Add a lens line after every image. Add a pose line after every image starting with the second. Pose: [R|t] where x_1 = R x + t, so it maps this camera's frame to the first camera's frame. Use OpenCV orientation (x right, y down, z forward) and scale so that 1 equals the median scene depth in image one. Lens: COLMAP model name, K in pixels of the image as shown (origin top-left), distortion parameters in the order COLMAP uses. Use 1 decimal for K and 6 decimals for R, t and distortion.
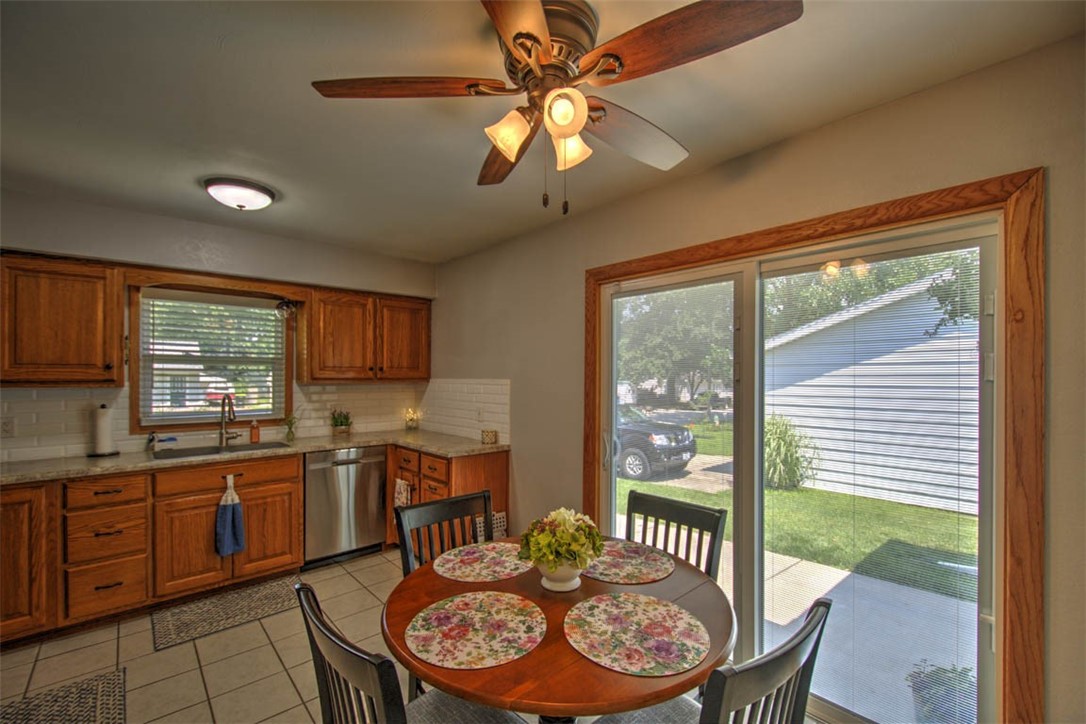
lens RADIAL K [[467.1, 0, 540.0], [0, 467.1, 380.7], [0, 0, 1]] dist [0.002064, 0.000267]
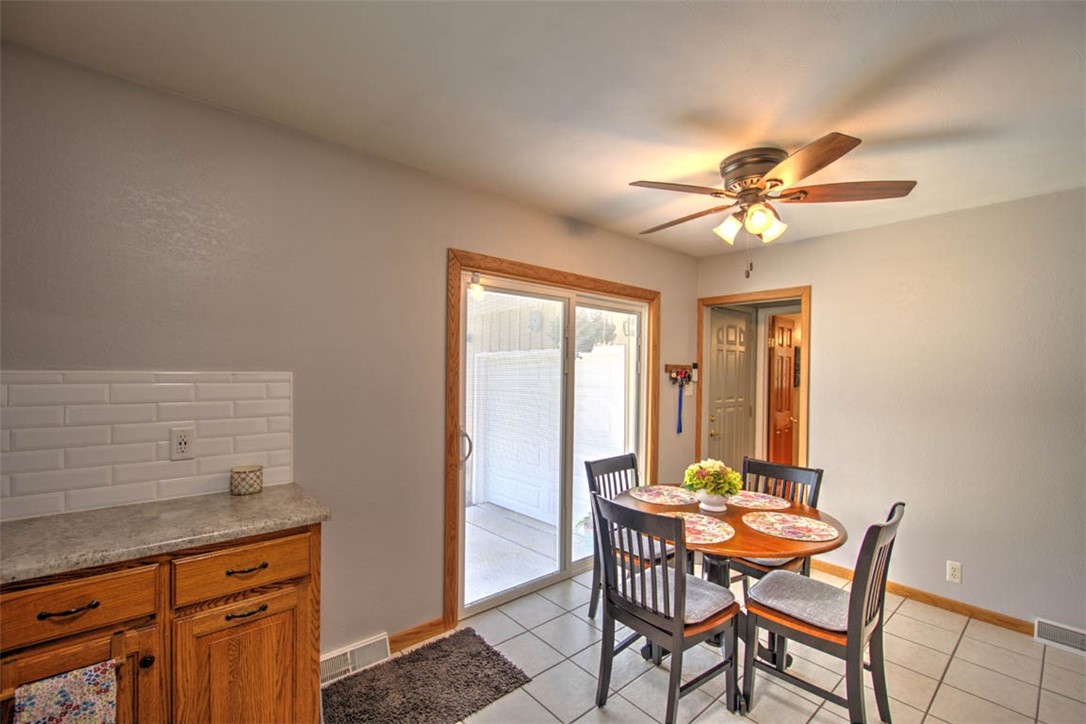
lens RADIAL K [[467.1, 0, 552.2], [0, 467.1, 366.1], [0, 0, 1]] dist [0.002064, 0.000267]
pose [[-0.000272, 0.004983, 0.999988, -1.064892], [-0.005572, 0.999972, -0.004984, -0.014086], [-0.999984, -0.005573, -0.000244, 1.097656]]
